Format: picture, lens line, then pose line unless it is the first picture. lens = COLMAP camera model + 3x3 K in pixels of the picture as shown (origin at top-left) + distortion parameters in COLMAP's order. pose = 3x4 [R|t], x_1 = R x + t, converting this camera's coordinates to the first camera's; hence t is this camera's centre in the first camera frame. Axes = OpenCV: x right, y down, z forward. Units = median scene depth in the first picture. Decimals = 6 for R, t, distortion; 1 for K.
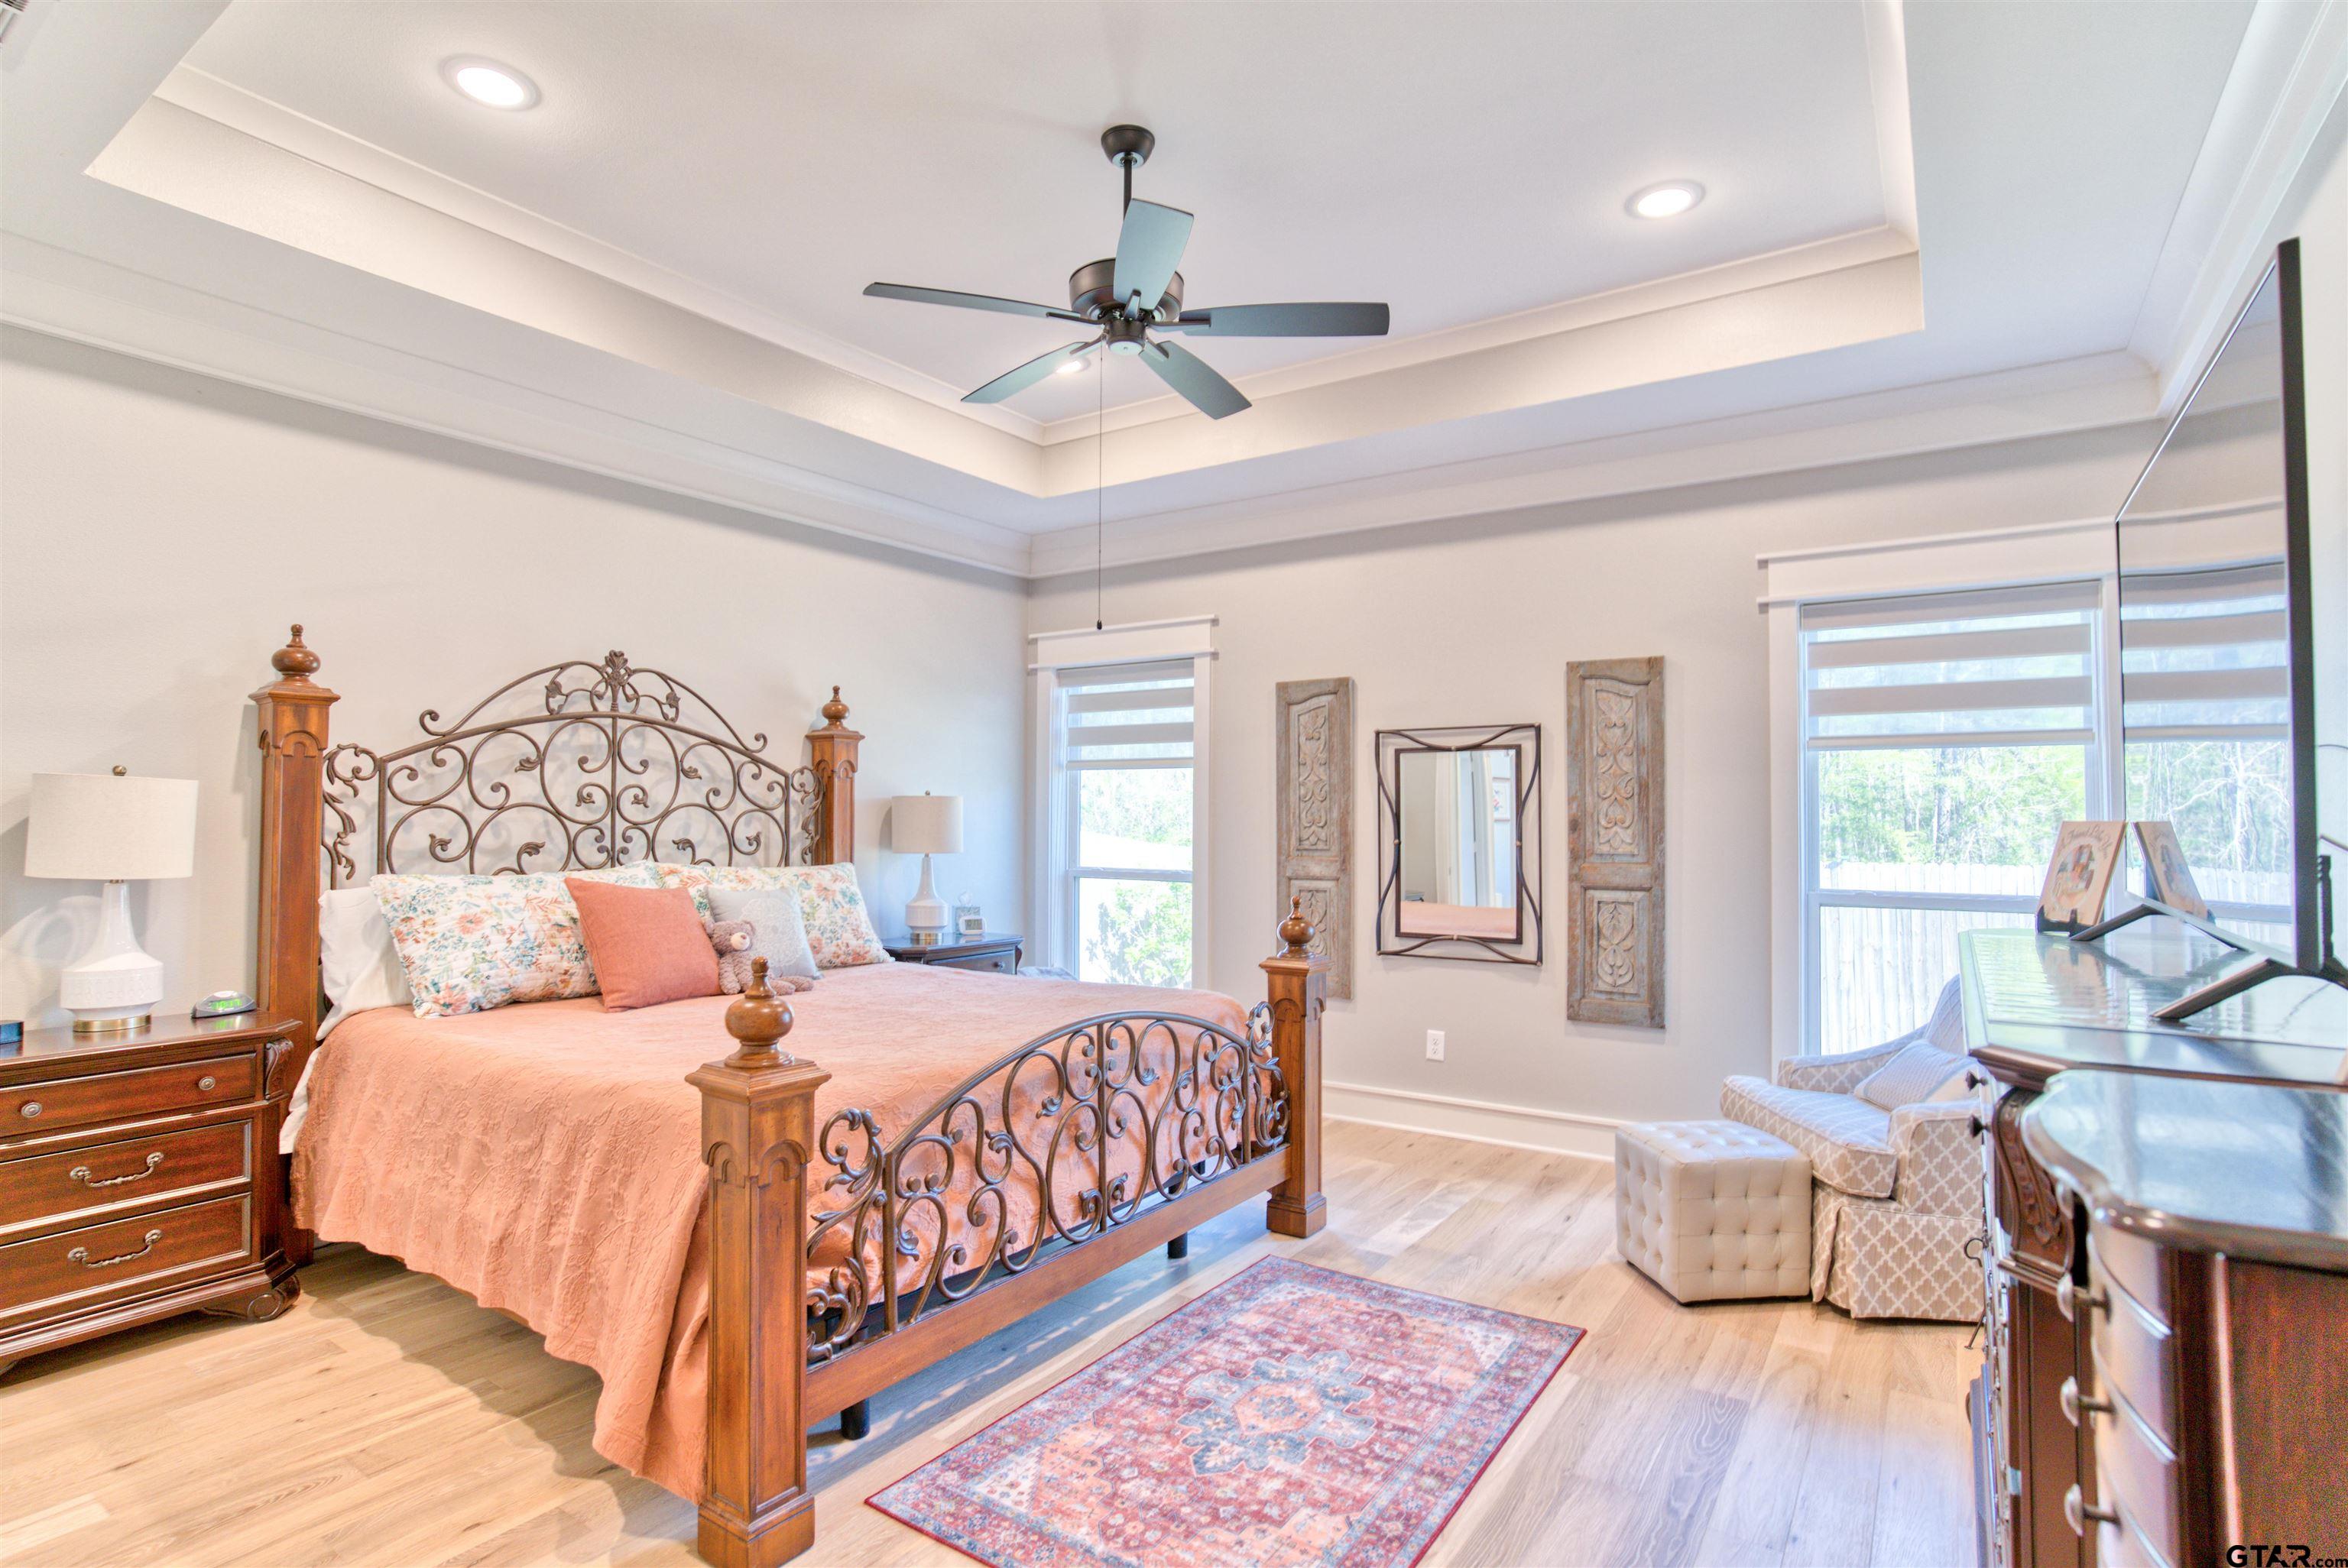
lens RADIAL K [[1125.0, 0, 1241.7], [0, 1125.0, 777.7], [0, 0, 1]] dist [-0.073180, 0.027316]
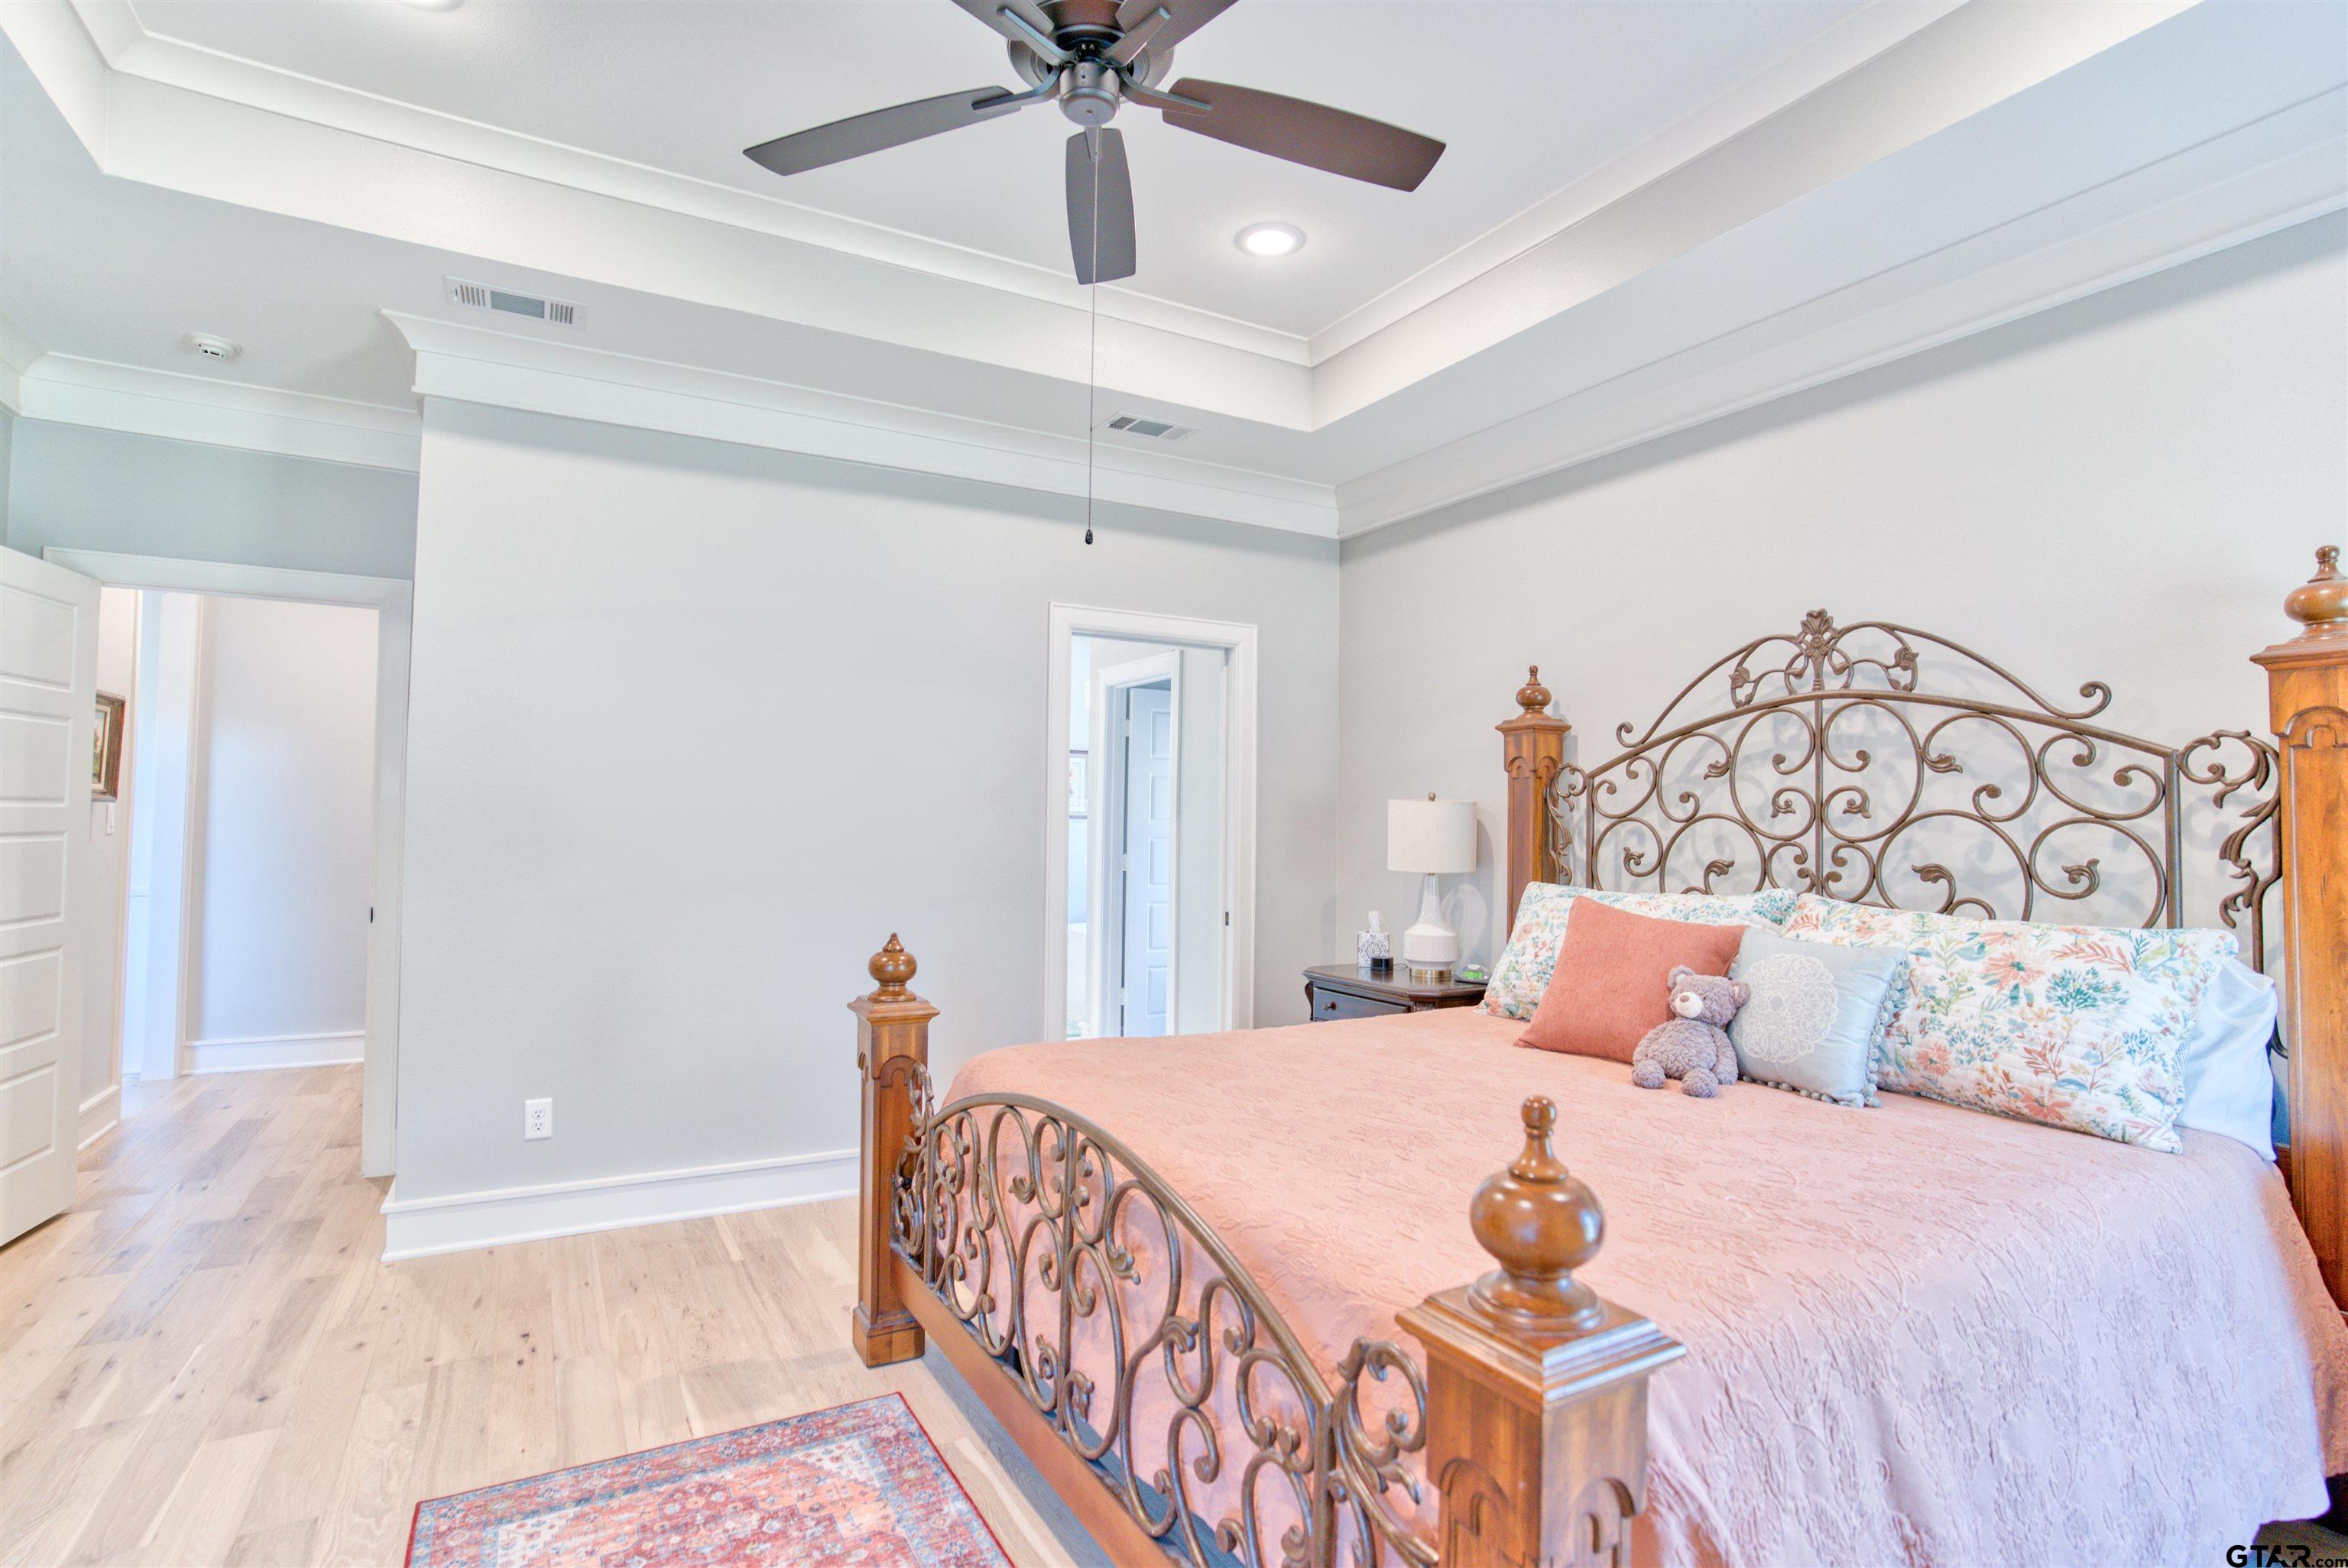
lens RADIAL K [[1161.3, 0, 1157.3], [0, 1161.3, 782.5], [0, 0, 1]] dist [-0.070458, 0.031830]
pose [[-0.495283, -0.039721, -0.867823, 0.301576], [0.019029, 0.998218, -0.056550, 0.034992], [0.868523, -0.044522, -0.493645, 0.915083]]
